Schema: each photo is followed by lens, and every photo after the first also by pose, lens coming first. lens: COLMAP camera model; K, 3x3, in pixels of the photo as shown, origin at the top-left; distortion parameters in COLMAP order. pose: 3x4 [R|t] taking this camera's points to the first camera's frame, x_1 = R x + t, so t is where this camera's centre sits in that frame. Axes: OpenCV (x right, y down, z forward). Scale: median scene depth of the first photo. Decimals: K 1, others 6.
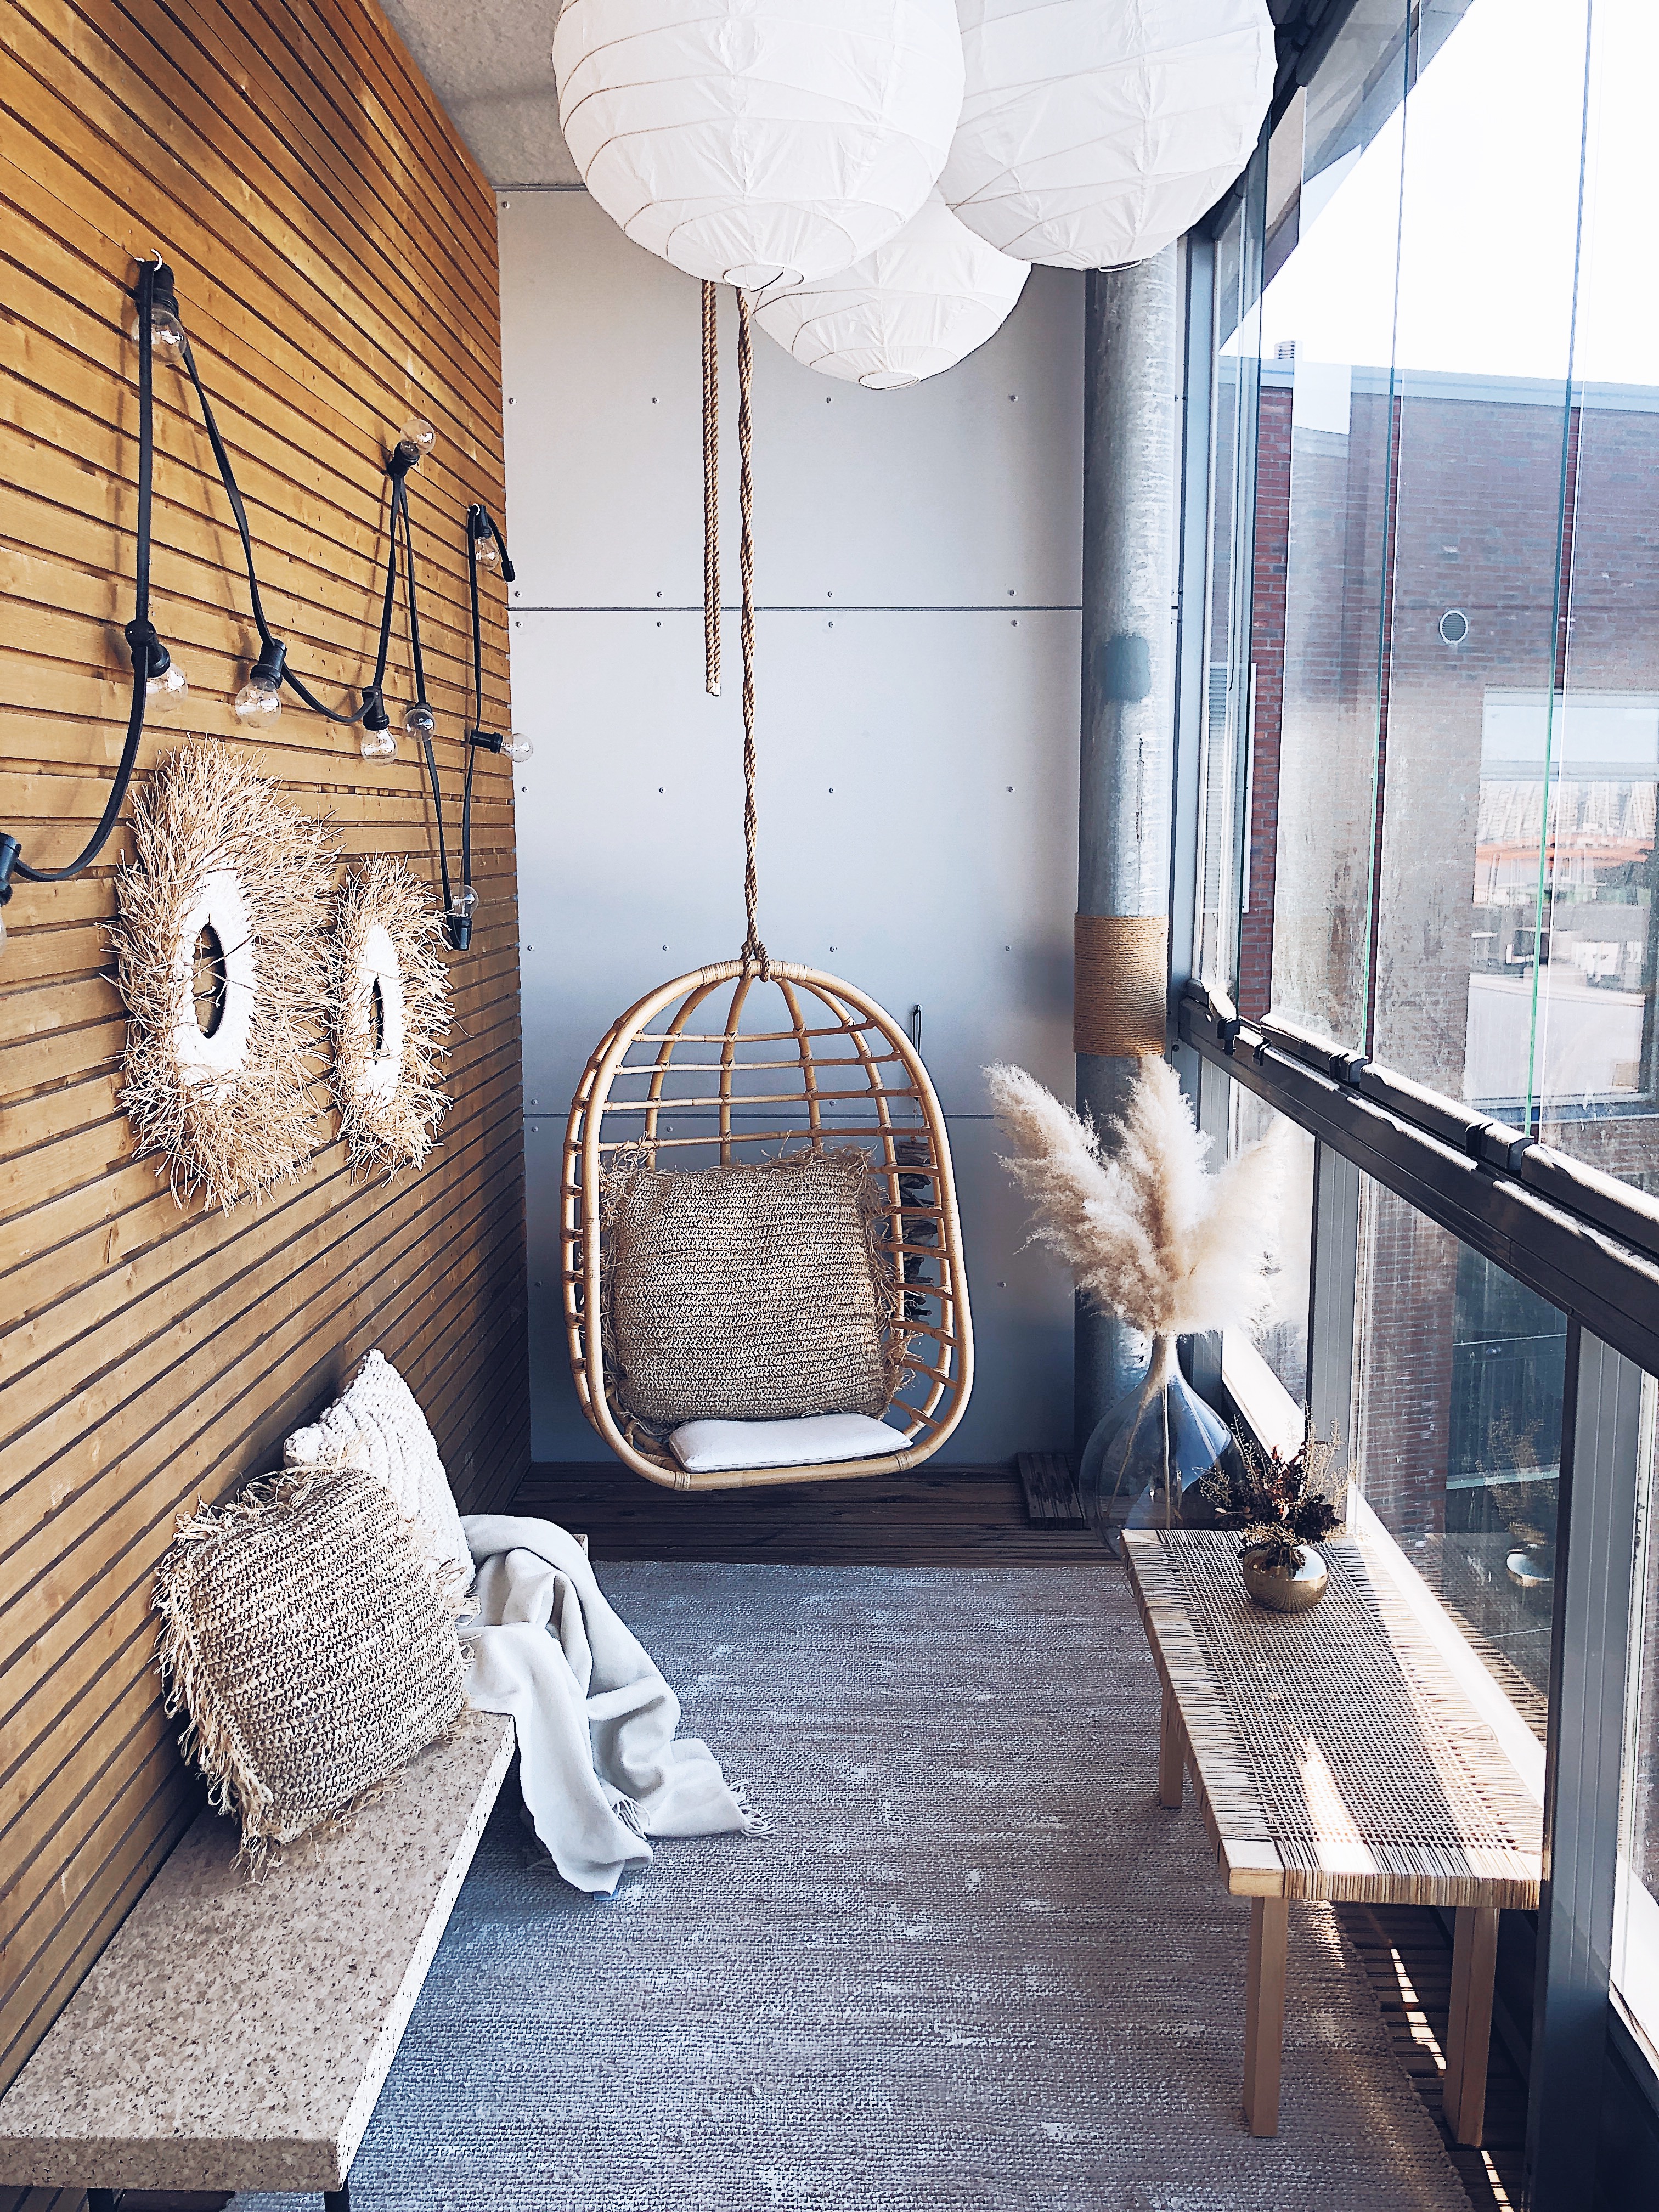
lens RADIAL K [[1907.8, 0, 829.5], [0, 1907.8, 1106.0], [0, 0, 1]] dist [0.057178, -0.019349]
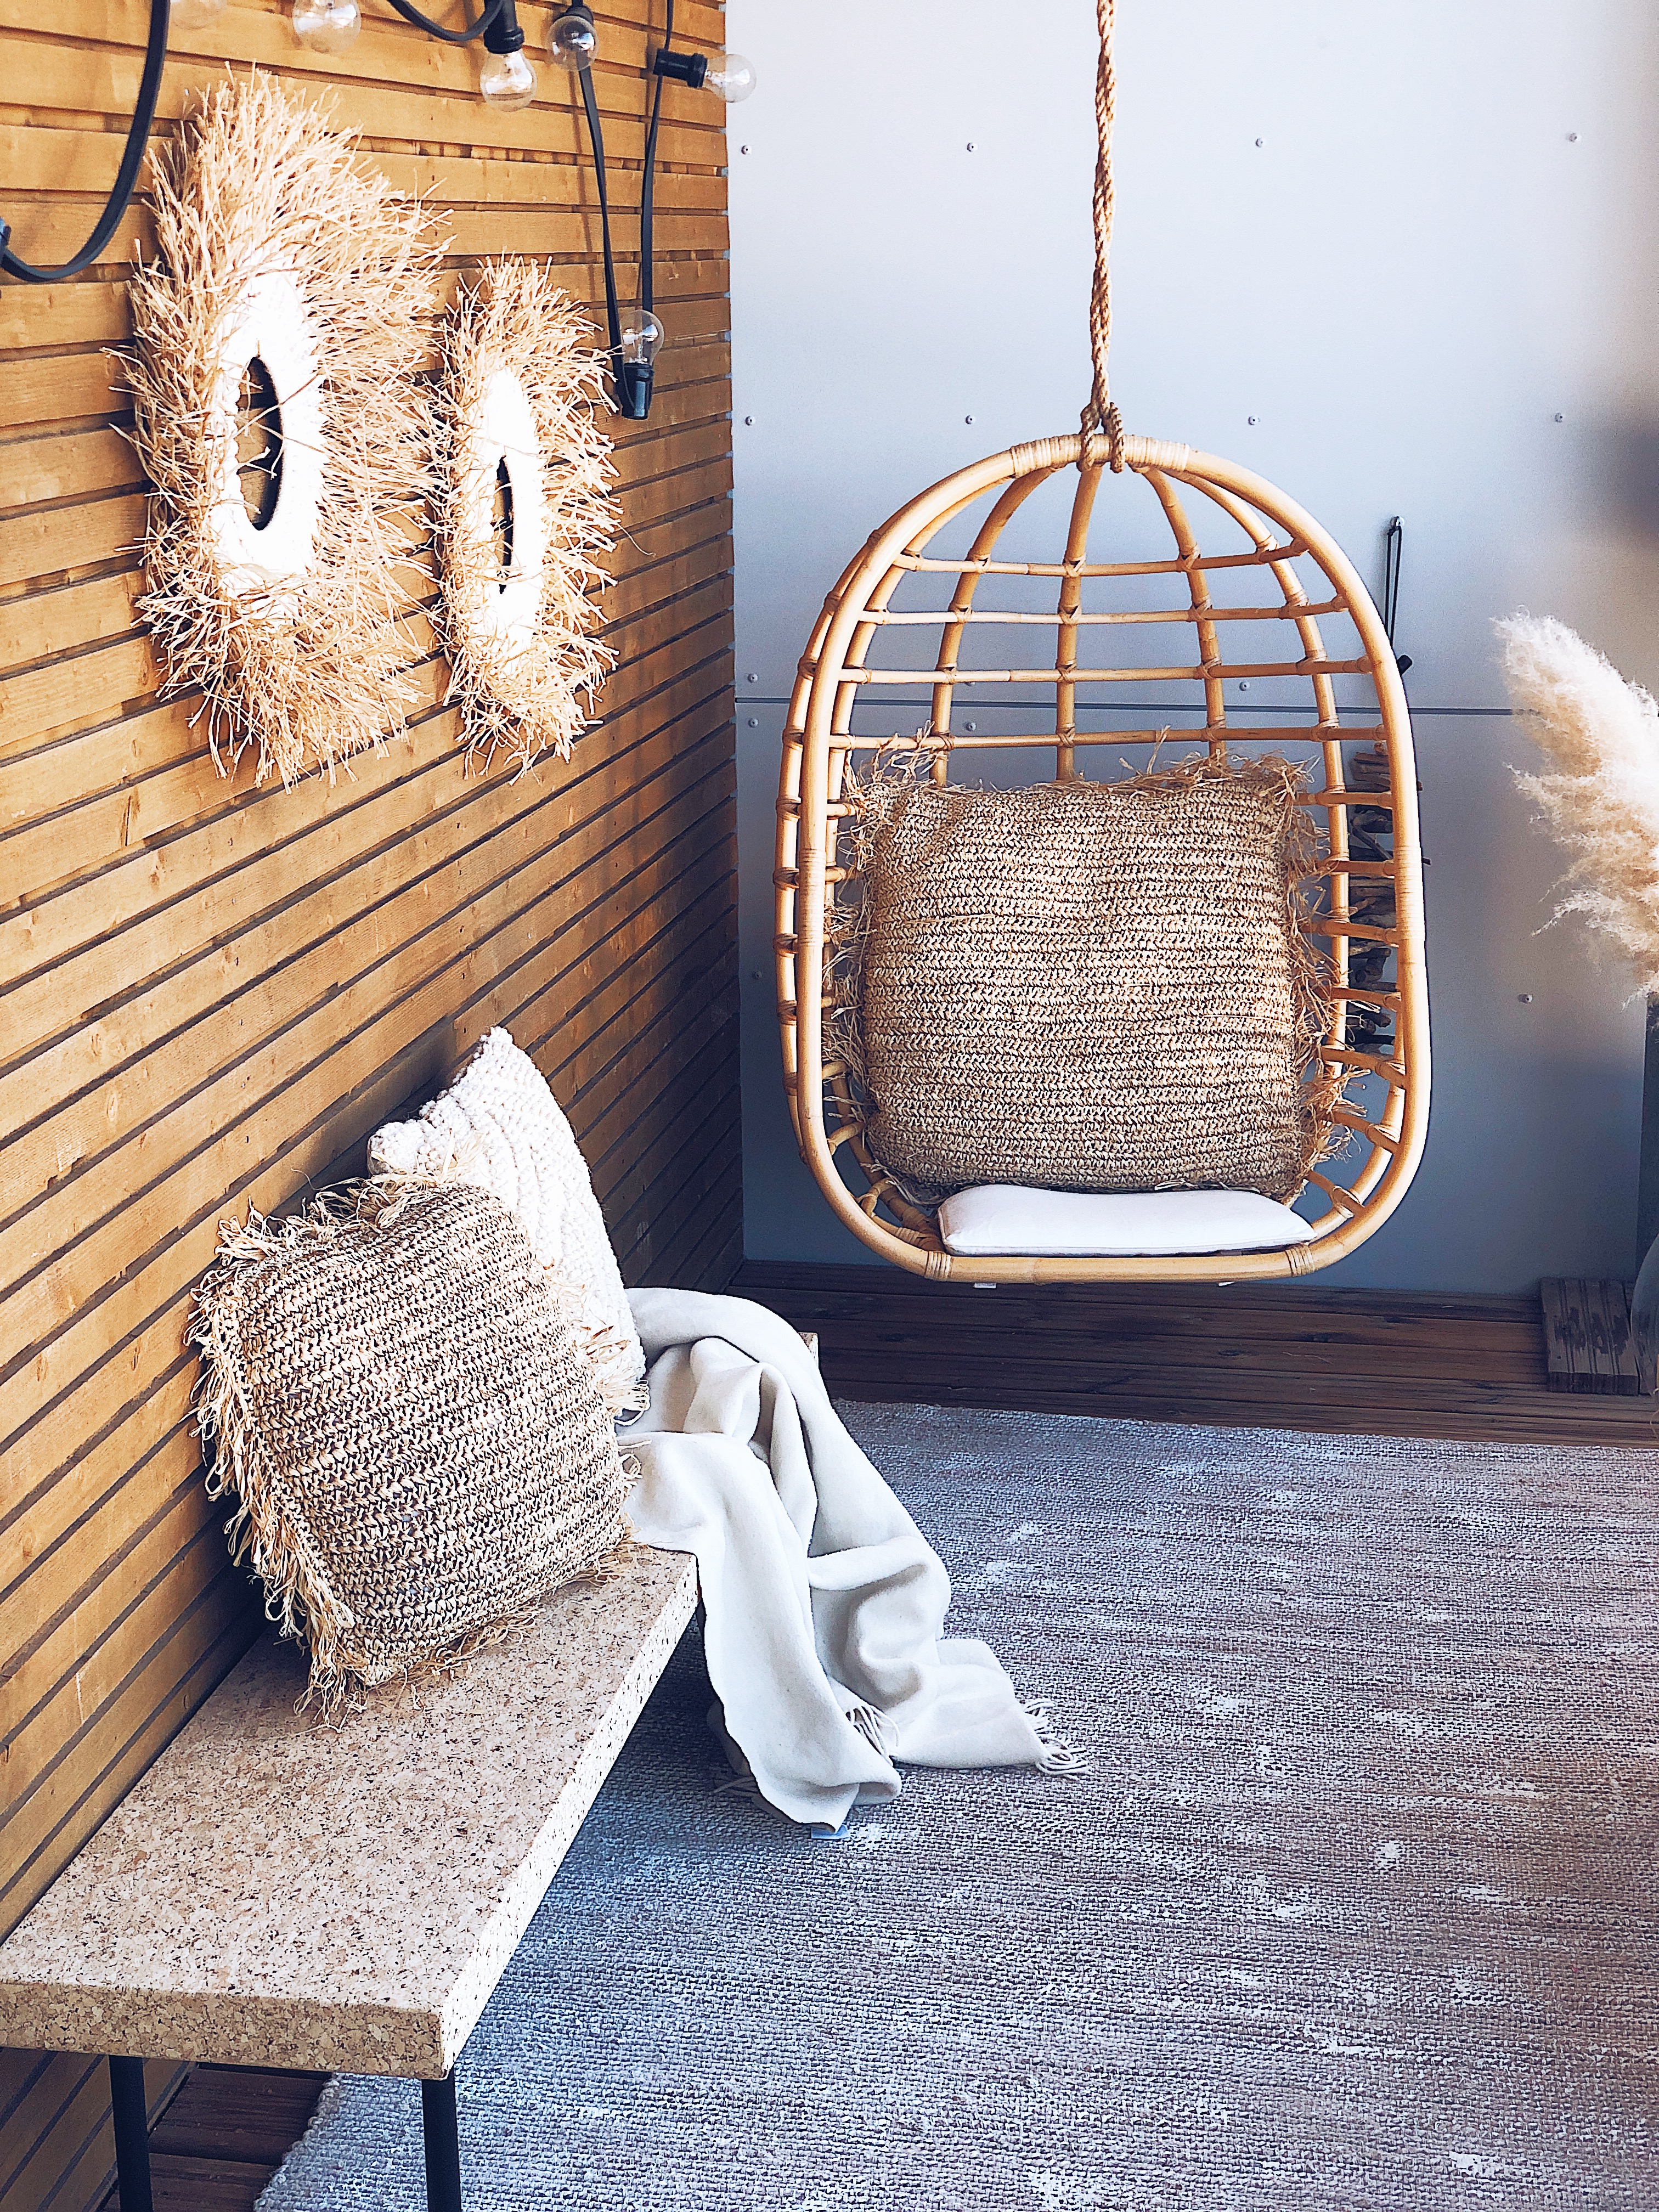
lens RADIAL K [[3444.7, 0, 829.5], [0, 3444.7, 1106.0], [0, 0, 1]] dist [0.259210, -0.713897]
pose [[0.989681, 0.030520, -0.139999, 0.050186], [-0.016191, 0.994615, 0.102371, 0.034416], [0.142369, -0.099048, 0.984845, -0.187085]]
